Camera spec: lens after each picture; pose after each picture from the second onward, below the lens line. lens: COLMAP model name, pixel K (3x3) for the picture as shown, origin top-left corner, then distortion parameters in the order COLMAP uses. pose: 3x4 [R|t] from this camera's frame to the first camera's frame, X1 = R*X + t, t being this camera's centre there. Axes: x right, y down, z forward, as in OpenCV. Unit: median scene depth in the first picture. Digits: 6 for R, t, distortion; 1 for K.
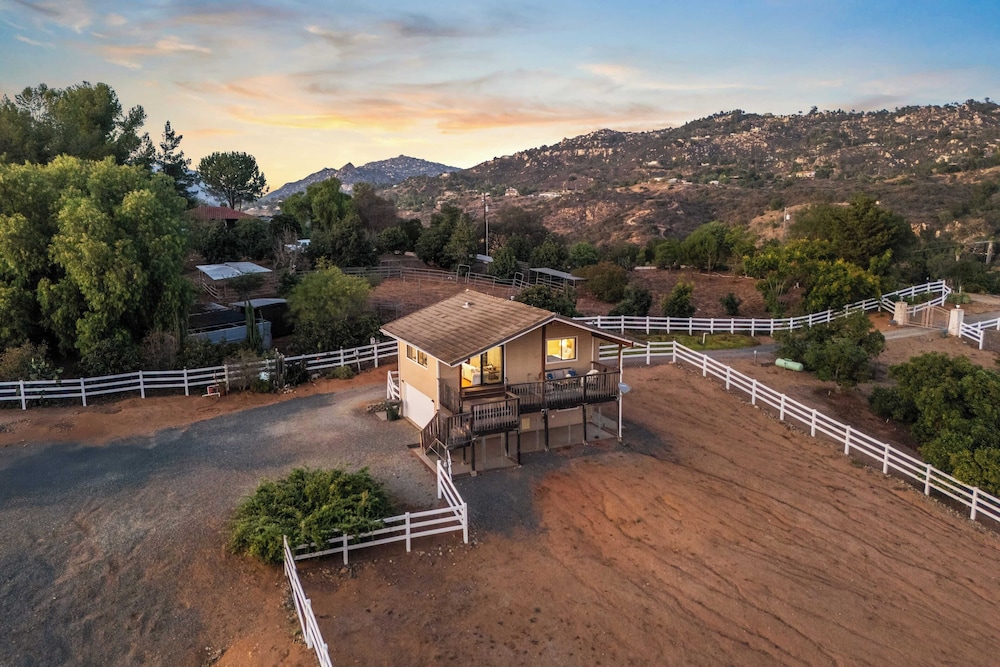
lens RADIAL K [[731.9, 0, 498.1], [0, 731.9, 333.2], [0, 0, 1]] dist [0.078237, -0.082053]
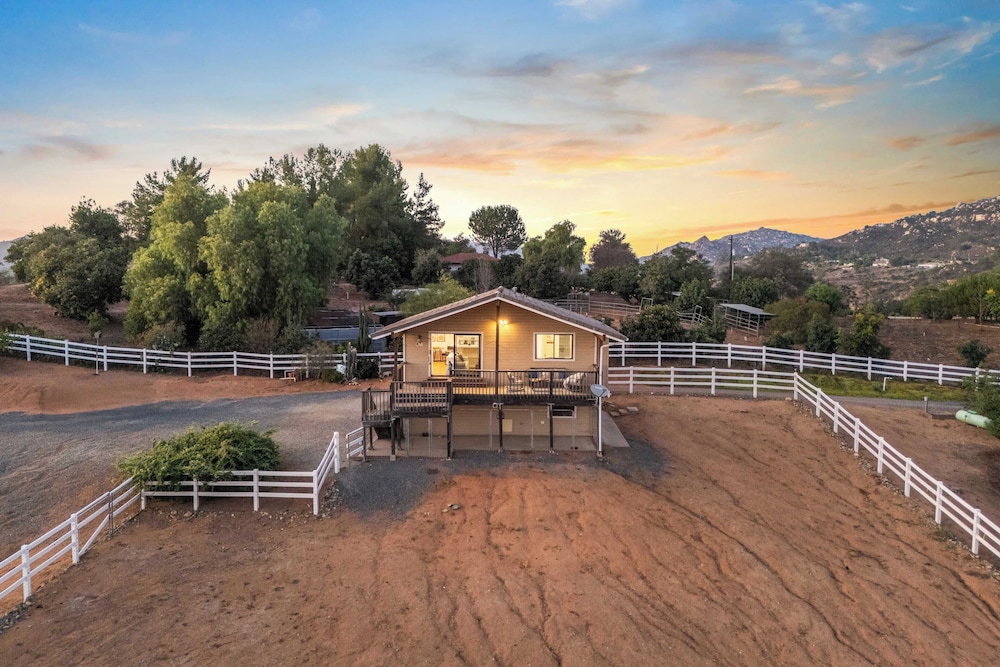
lens RADIAL K [[731.9, 0, 497.9], [0, 731.9, 333.6], [0, 0, 1]] dist [0.078237, -0.082053]
pose [[0.892089, 0.047328, -0.449374, 0.386840], [-0.090626, 0.993032, -0.075323, 0.072965], [0.442678, 0.107920, 0.890163, 0.167488]]
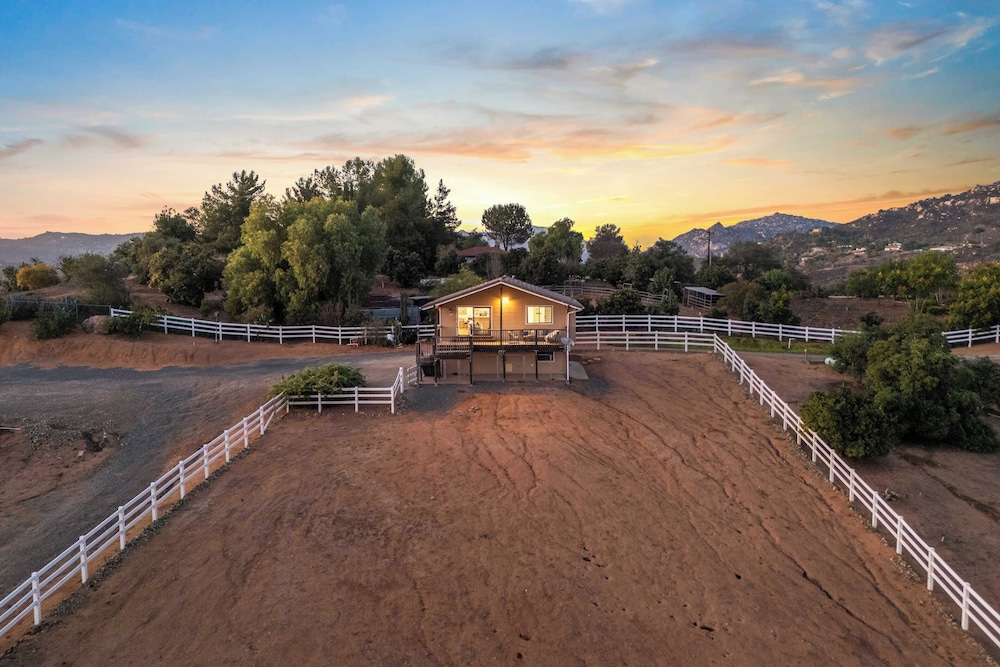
lens RADIAL K [[731.9, 0, 499.0], [0, 731.9, 331.8], [0, 0, 1]] dist [0.078237, -0.082053]
pose [[0.884163, 0.041779, -0.465306, 0.589261], [-0.079798, 0.994862, -0.062302, 0.130655], [0.460313, 0.092216, 0.882955, -0.189961]]
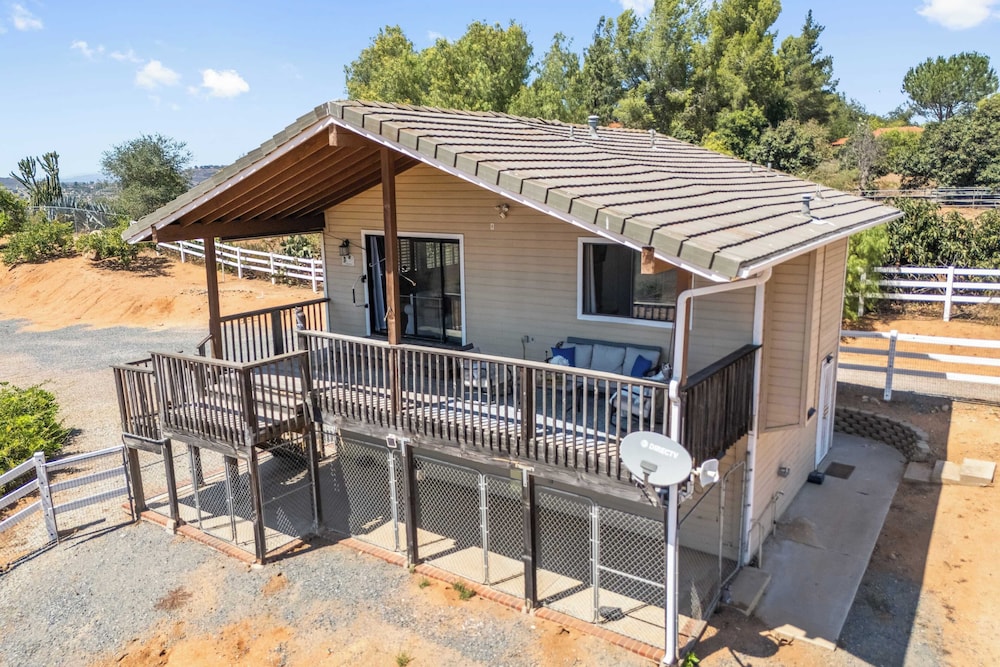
lens RADIAL K [[731.9, 0, 497.0], [0, 731.9, 328.9], [0, 0, 1]] dist [0.078237, -0.082053]
pose [[0.483634, 0.165495, -0.859482, 0.289659], [-0.138386, 0.984069, 0.111614, 0.014466], [0.864261, 0.064960, 0.498831, 0.739739]]
